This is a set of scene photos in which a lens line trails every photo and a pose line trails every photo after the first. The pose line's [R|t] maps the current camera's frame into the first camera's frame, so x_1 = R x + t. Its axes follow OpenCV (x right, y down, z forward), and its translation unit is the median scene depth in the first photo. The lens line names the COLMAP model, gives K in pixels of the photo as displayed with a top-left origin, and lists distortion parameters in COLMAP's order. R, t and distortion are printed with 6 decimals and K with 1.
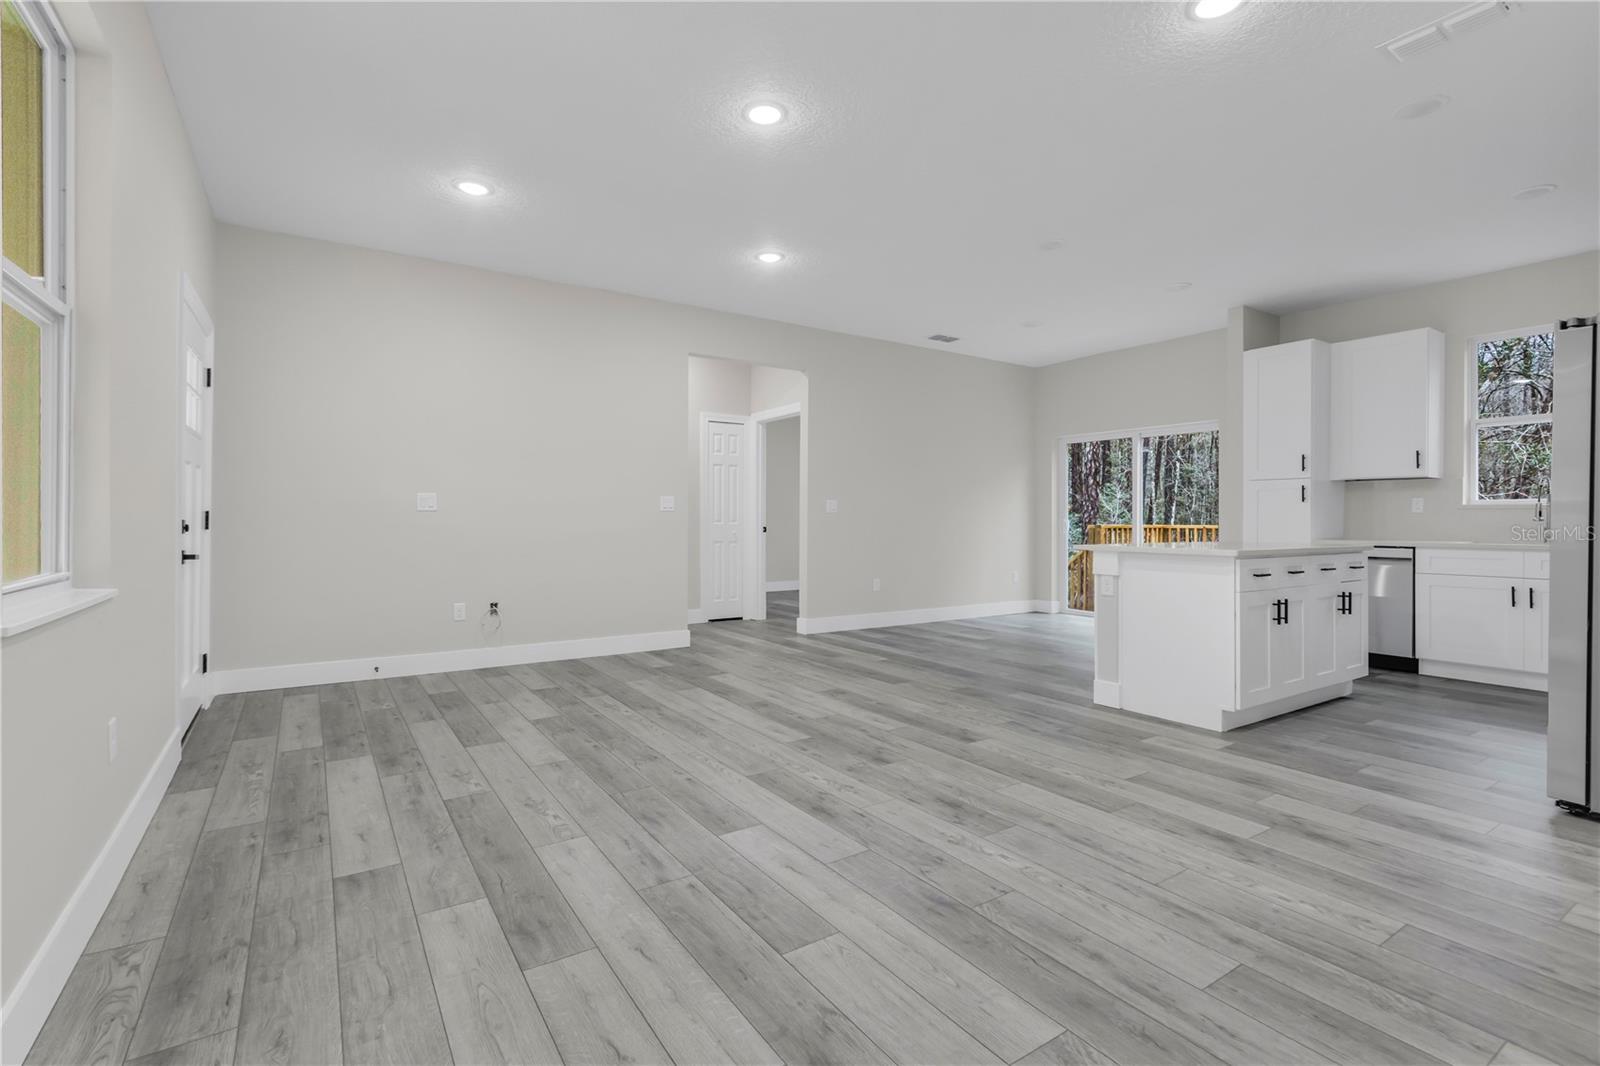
lens RADIAL K [[736.6, 0, 785.4], [0, 736.6, 520.1], [0, 0, 1]] dist [-0.000265, -0.004069]
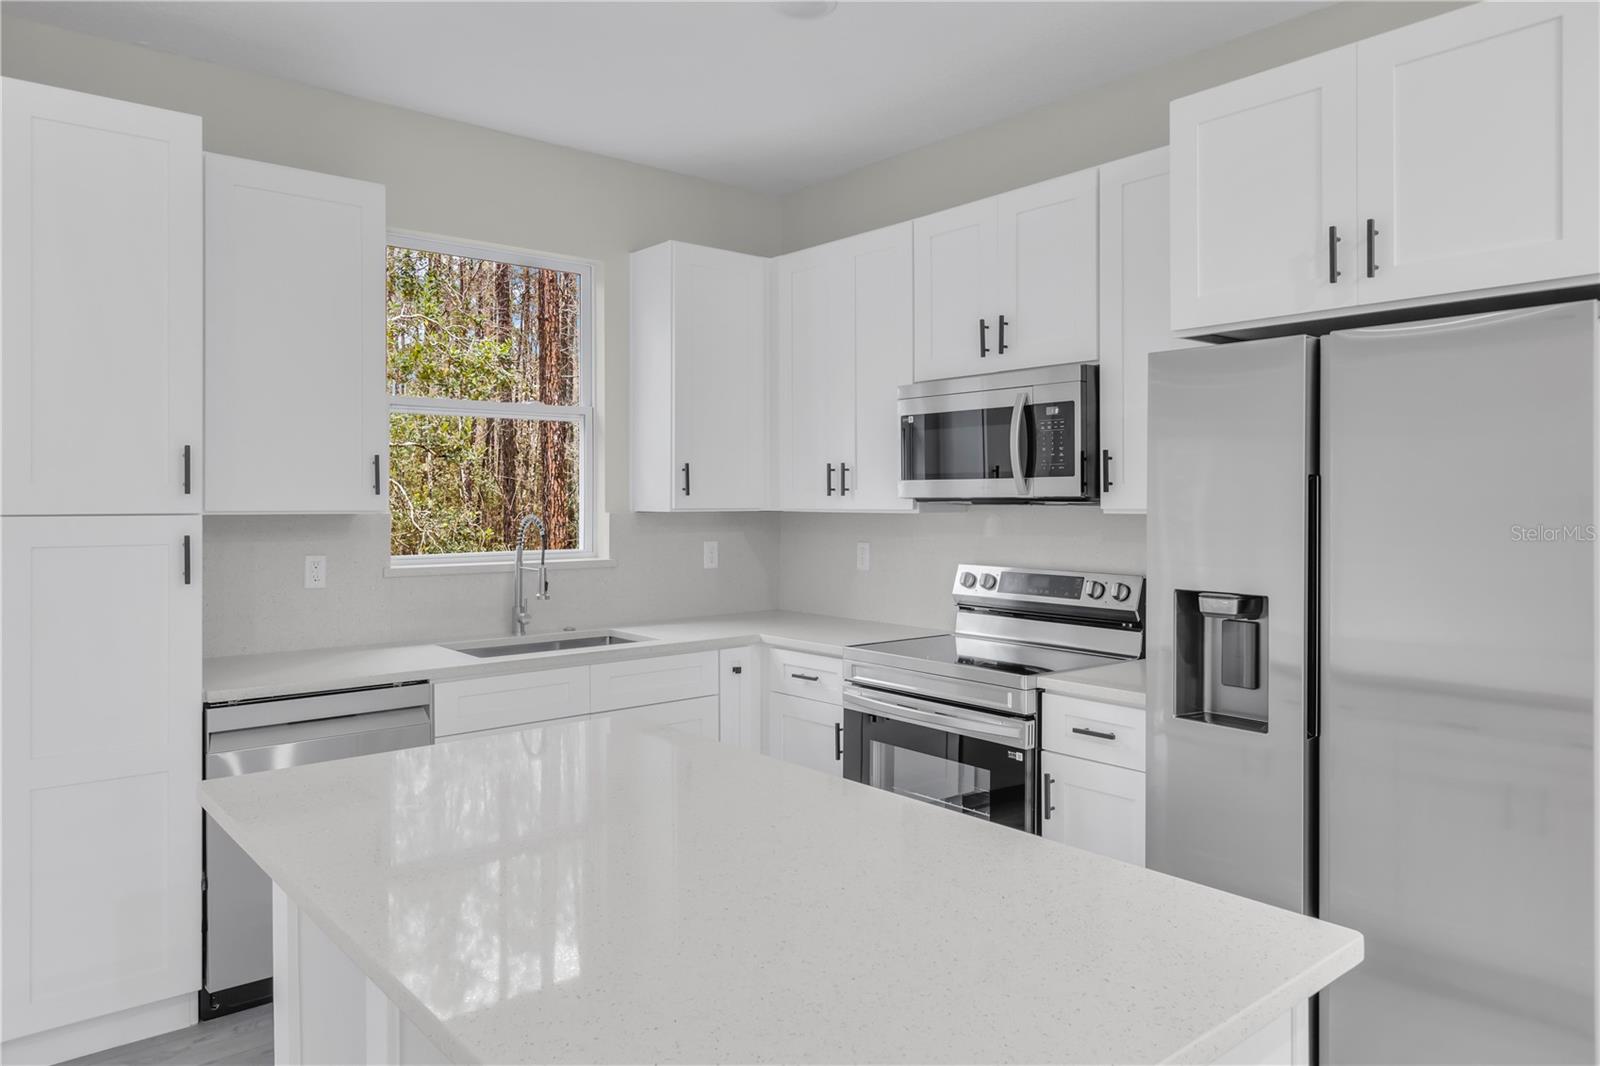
lens RADIAL K [[1056.9, 0, 782.2], [0, 1056.9, 500.7], [0, 0, 1]] dist [-0.004153, 0.002415]
pose [[-0.115305, -0.004073, 0.993322, 0.388750], [0.000896, 0.999991, 0.004204, -0.140155], [-0.993330, 0.001374, -0.115300, 1.665410]]
